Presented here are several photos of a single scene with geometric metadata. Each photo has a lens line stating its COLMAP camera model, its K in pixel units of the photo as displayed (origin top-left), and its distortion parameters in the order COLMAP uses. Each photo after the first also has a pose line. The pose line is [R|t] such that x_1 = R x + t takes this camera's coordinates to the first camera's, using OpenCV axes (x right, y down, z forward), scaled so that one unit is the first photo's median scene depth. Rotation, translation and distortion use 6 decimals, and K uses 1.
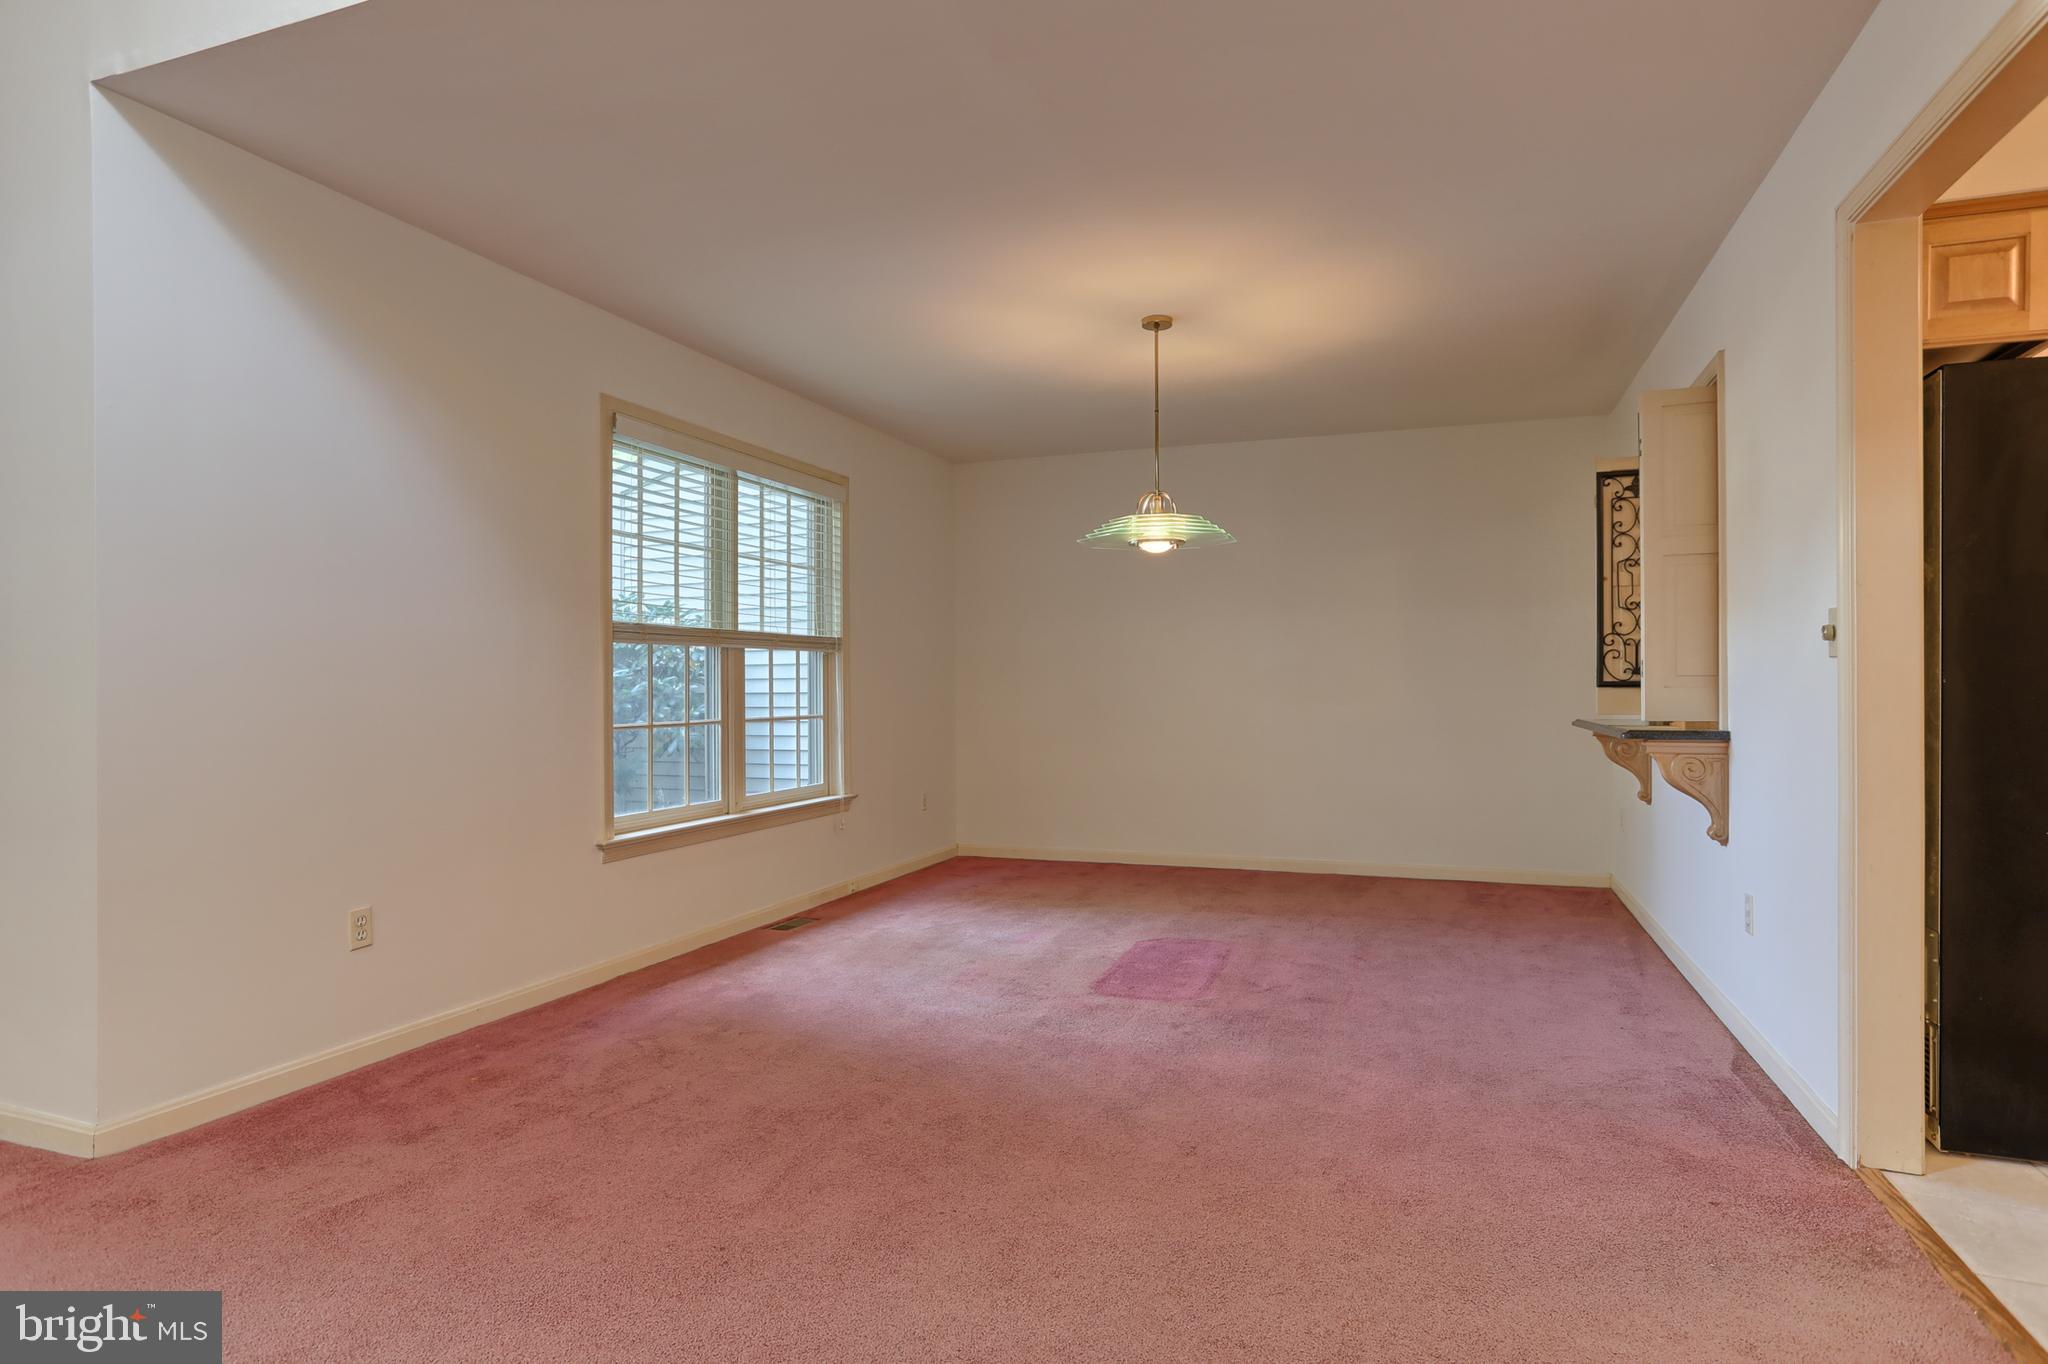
lens RADIAL K [[1159.3, 0, 1018.1], [0, 1159.3, 685.5], [0, 0, 1]] dist [-0.021924, 0.009015]
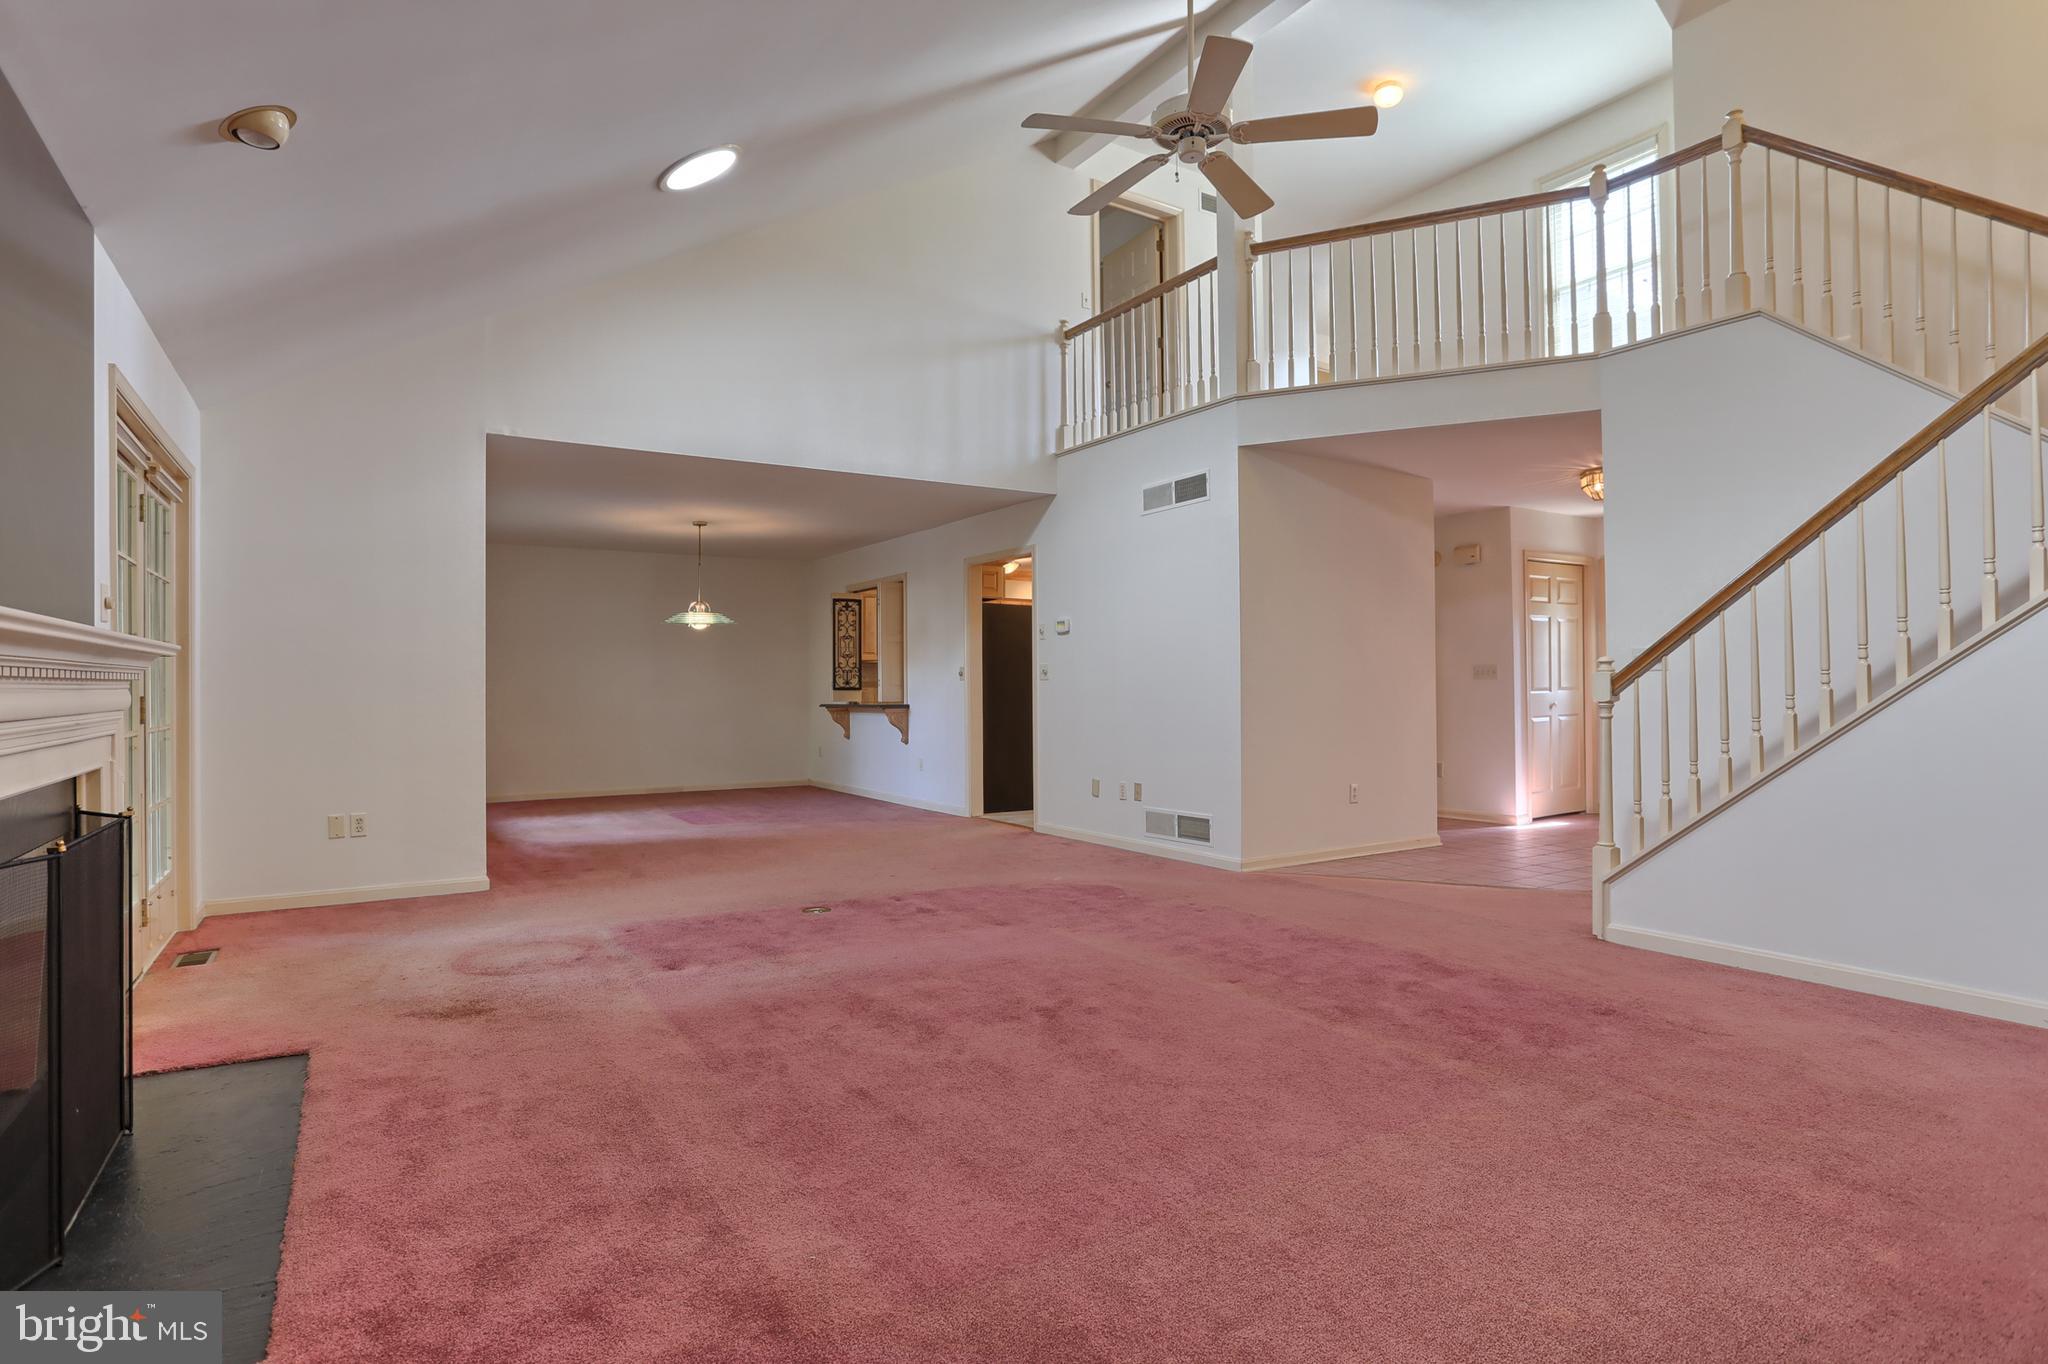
lens RADIAL K [[1043.6, 0, 1036.6], [0, 1043.6, 673.7], [0, 0, 1]] dist [-0.027249, 0.000708]
pose [[0.618511, 0.013960, 0.785652, -1.194294], [-0.001117, 0.999857, -0.016887, 0.005520], [-0.785776, 0.009567, 0.618438, -0.841227]]
